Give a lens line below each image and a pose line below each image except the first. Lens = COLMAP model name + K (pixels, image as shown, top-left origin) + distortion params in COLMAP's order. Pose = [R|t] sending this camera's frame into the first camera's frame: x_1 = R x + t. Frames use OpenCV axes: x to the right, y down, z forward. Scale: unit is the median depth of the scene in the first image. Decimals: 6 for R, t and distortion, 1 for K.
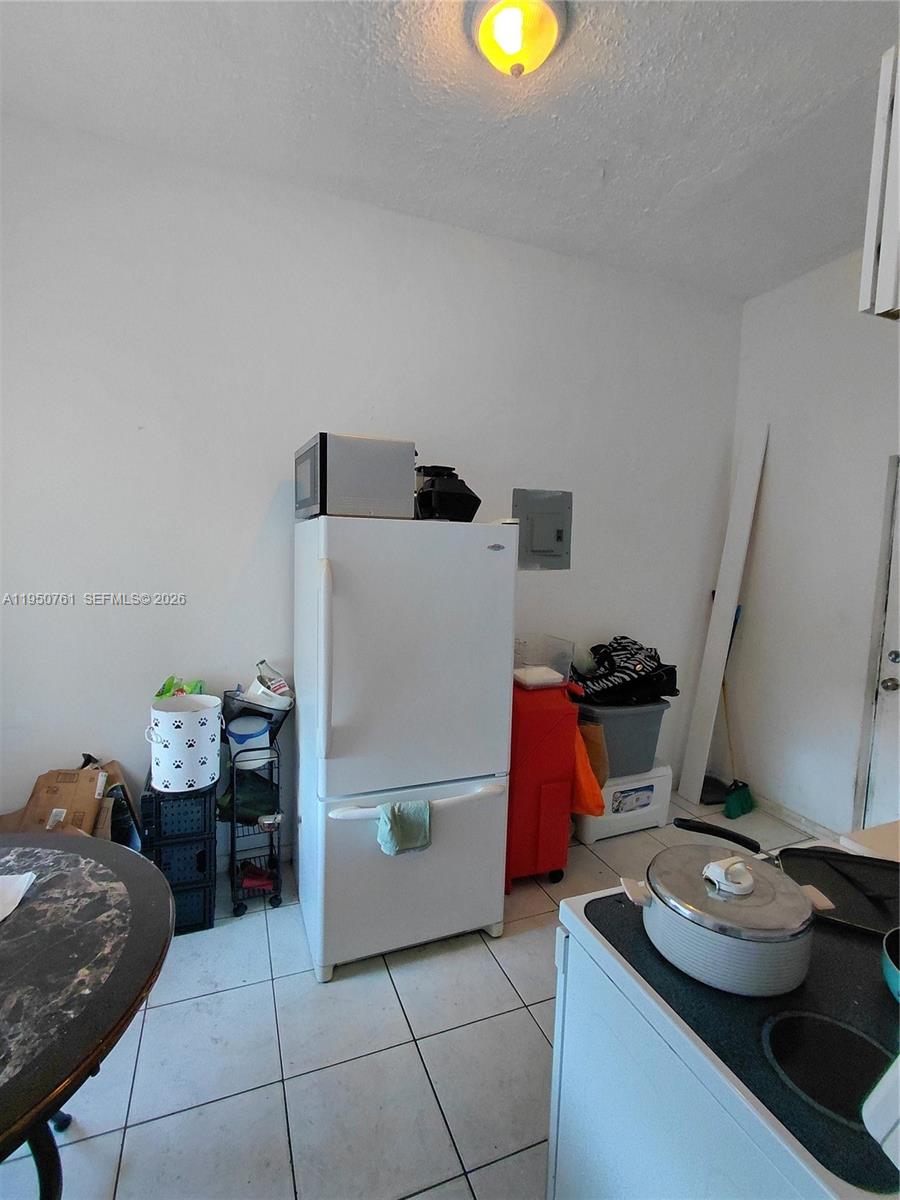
lens RADIAL K [[554.8, 0, 445.1], [0, 554.8, 598.3], [0, 0, 1]] dist [-0.001748, -0.000018]
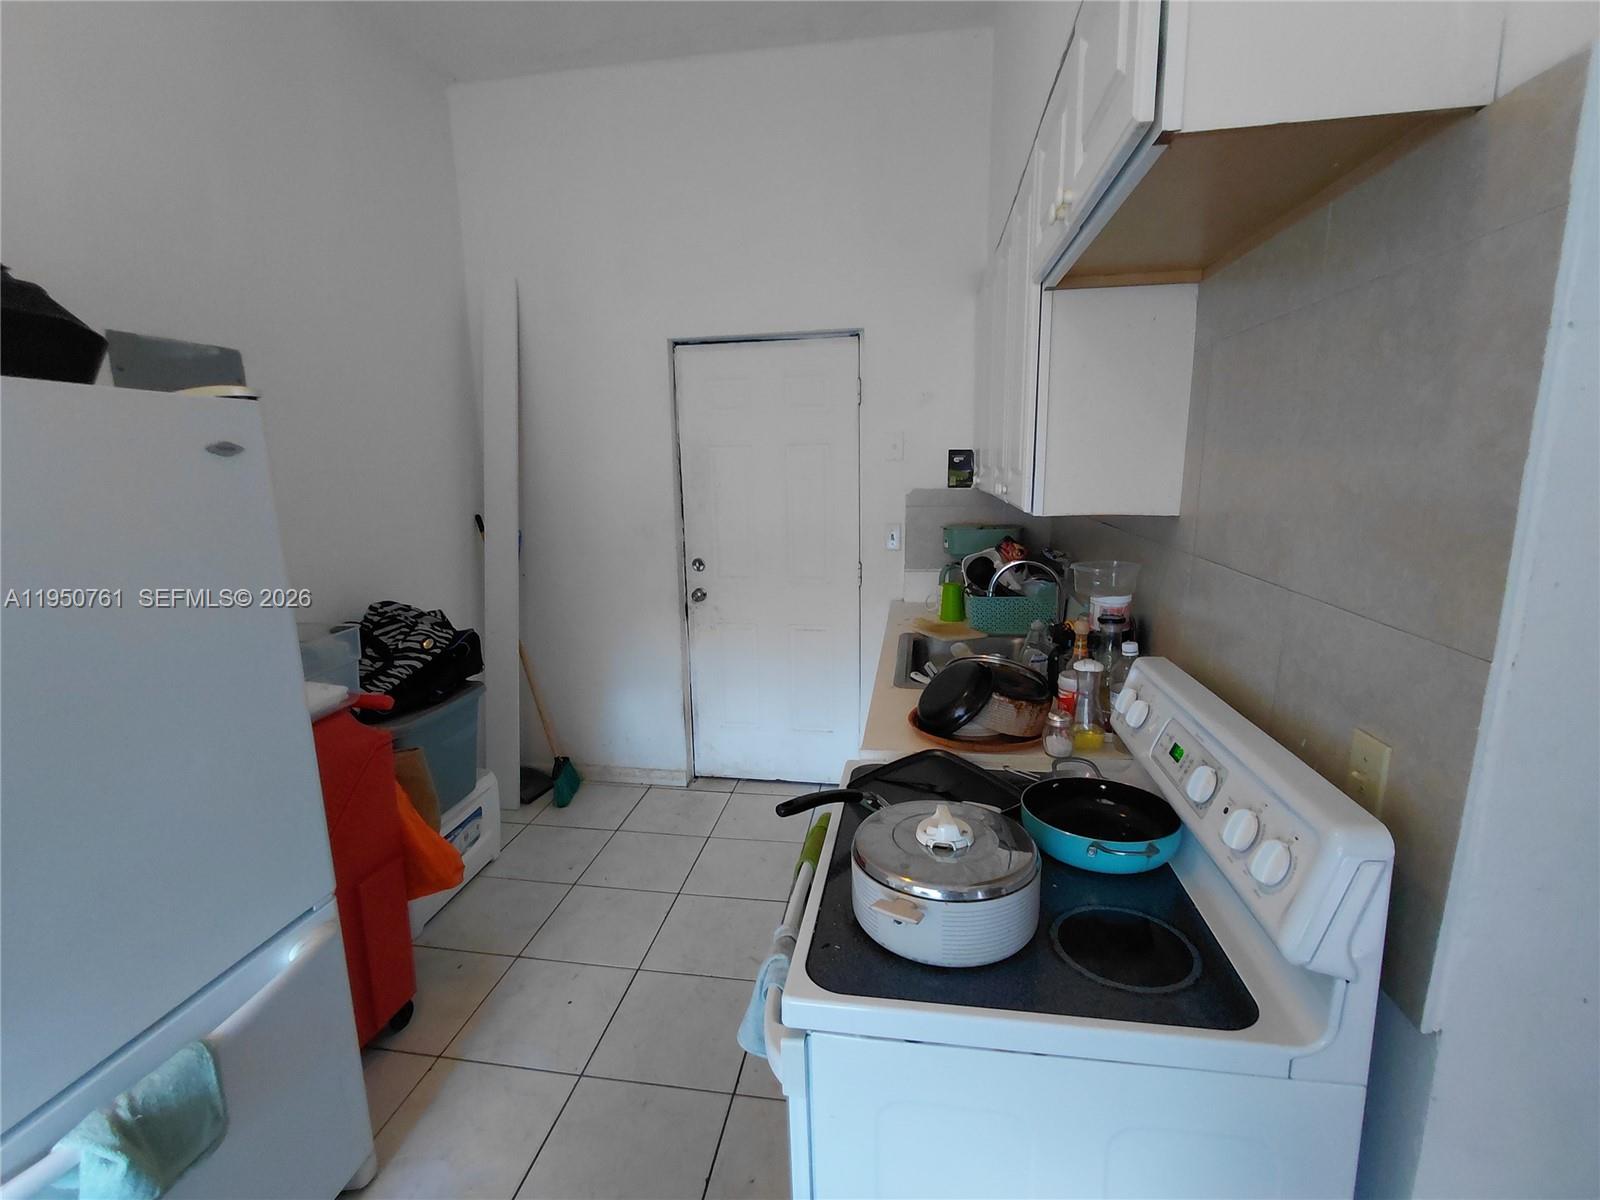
lens RADIAL K [[739.8, 0, 796.0], [0, 739.8, 603.3], [0, 0, 1]] dist [-0.001748, -0.000018]
pose [[0.510425, -0.193297, 0.837915, -0.139807], [0.114812, 0.981003, 0.156366, -0.005515], [-0.852223, 0.016390, 0.522922, 0.194709]]
